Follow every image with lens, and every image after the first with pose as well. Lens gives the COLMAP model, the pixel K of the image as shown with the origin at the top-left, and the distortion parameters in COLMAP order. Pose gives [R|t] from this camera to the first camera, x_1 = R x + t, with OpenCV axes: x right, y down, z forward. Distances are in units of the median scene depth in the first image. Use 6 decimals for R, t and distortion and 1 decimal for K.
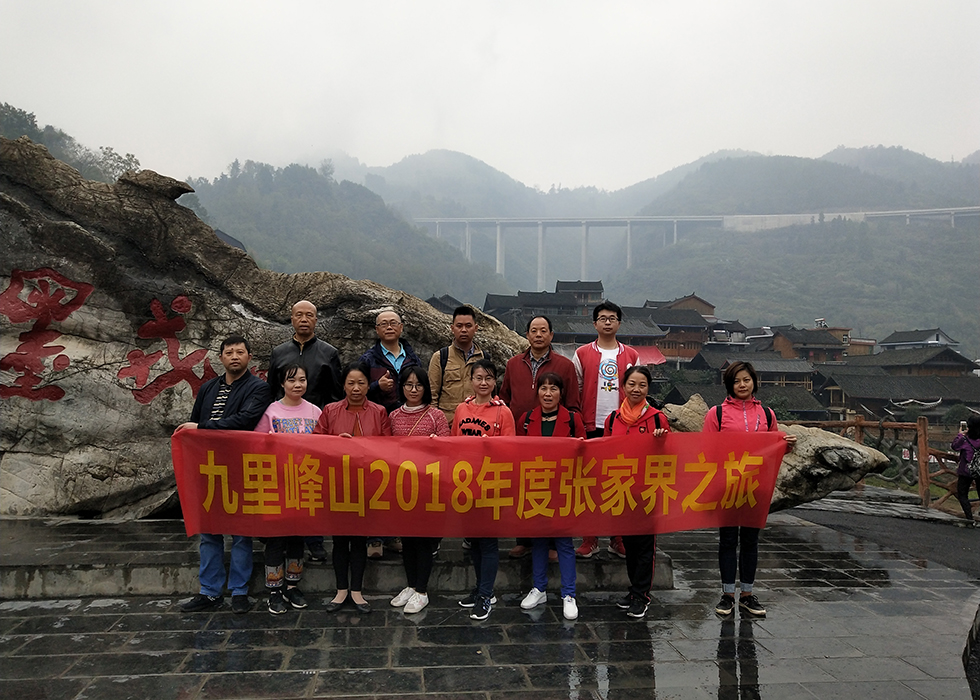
lens RADIAL K [[773.1, 0, 490.0], [0, 773.1, 350.0], [0, 0, 1]] dist [-0.021591, 0.074651]
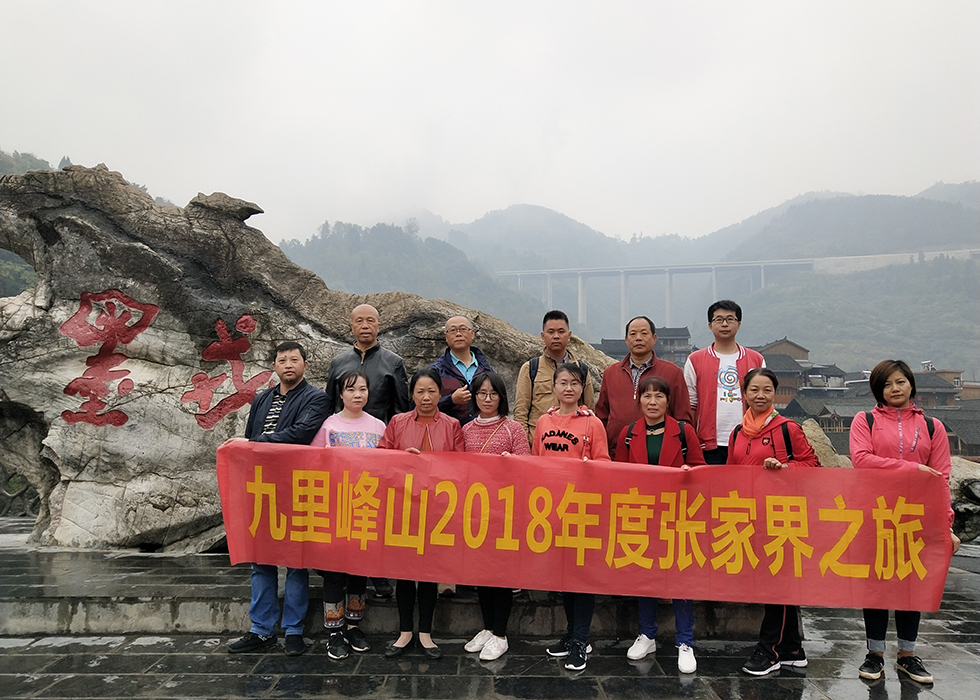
lens RADIAL K [[773.1, 0, 490.0], [0, 773.1, 350.0], [0, 0, 1]] dist [-0.021591, 0.074651]
pose [[0.994098, -0.019121, -0.106789, -0.001914], [0.011972, 0.997668, -0.067189, 0.040564], [0.107825, 0.065514, 0.992009, 0.095623]]
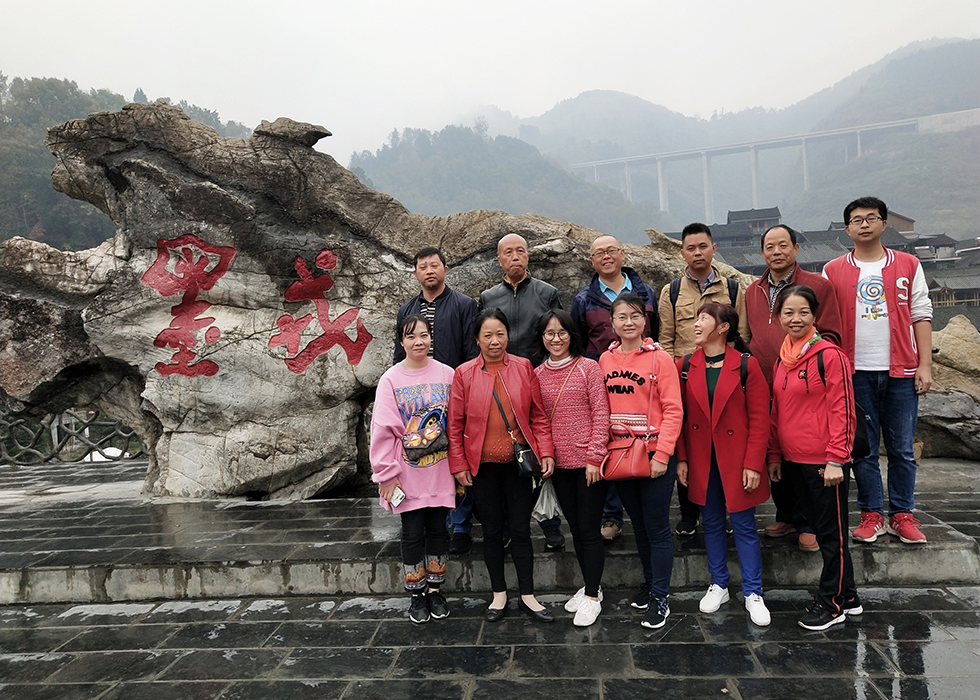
lens RADIAL K [[771.4, 0, 489.2], [0, 771.4, 355.4], [0, 0, 1]] dist [-0.017456, 0.064873]
pose [[0.973128, -0.068522, -0.219835, -0.029787], [0.084380, 0.994404, 0.063565, 0.009700], [0.214249, -0.080407, 0.973464, 0.169338]]
